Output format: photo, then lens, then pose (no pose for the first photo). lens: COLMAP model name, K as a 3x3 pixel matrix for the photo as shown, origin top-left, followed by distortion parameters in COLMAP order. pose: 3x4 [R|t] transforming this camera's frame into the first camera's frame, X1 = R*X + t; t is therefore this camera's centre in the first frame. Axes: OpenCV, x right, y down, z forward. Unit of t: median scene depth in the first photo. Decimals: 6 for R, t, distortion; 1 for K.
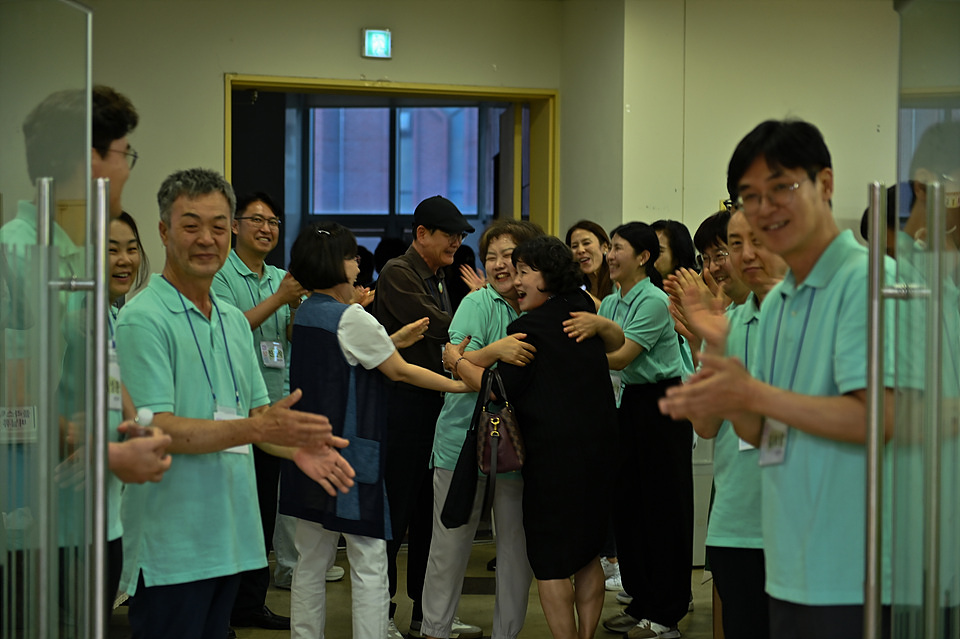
lens RADIAL K [[1846.6, 0, 480.0], [0, 1846.6, 319.5], [0, 0, 1]] dist [-0.037025, 0.189029]
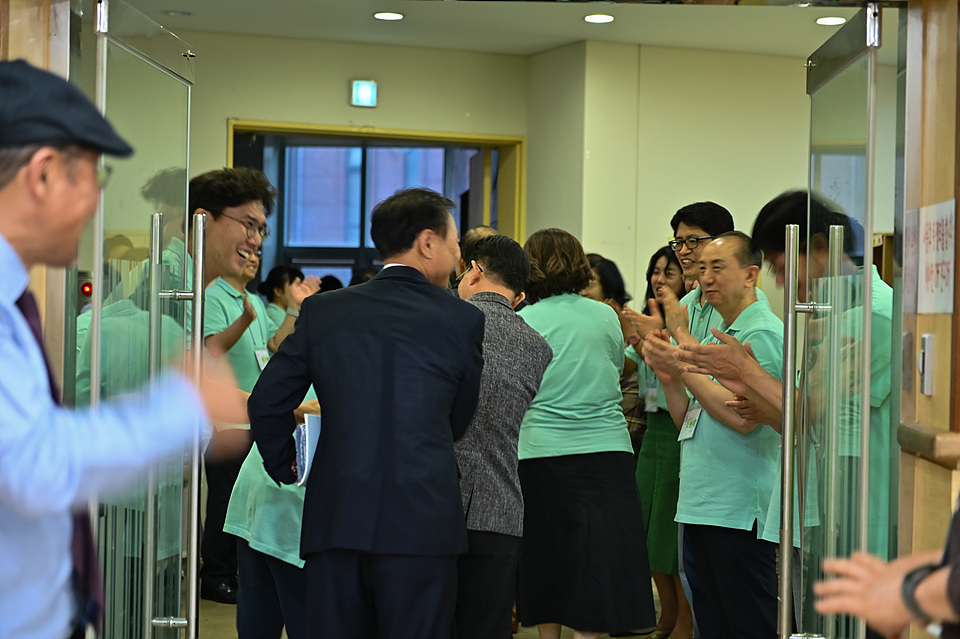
lens RADIAL K [[1846.6, 0, 480.0], [0, 1846.6, 319.5], [0, 0, 1]] dist [-0.037025, 0.189029]
pose [[0.999472, 0.011690, 0.030330, -0.017128], [-0.011110, 0.999753, -0.019228, 0.007337], [-0.030547, 0.018881, 0.999355, -0.109087]]
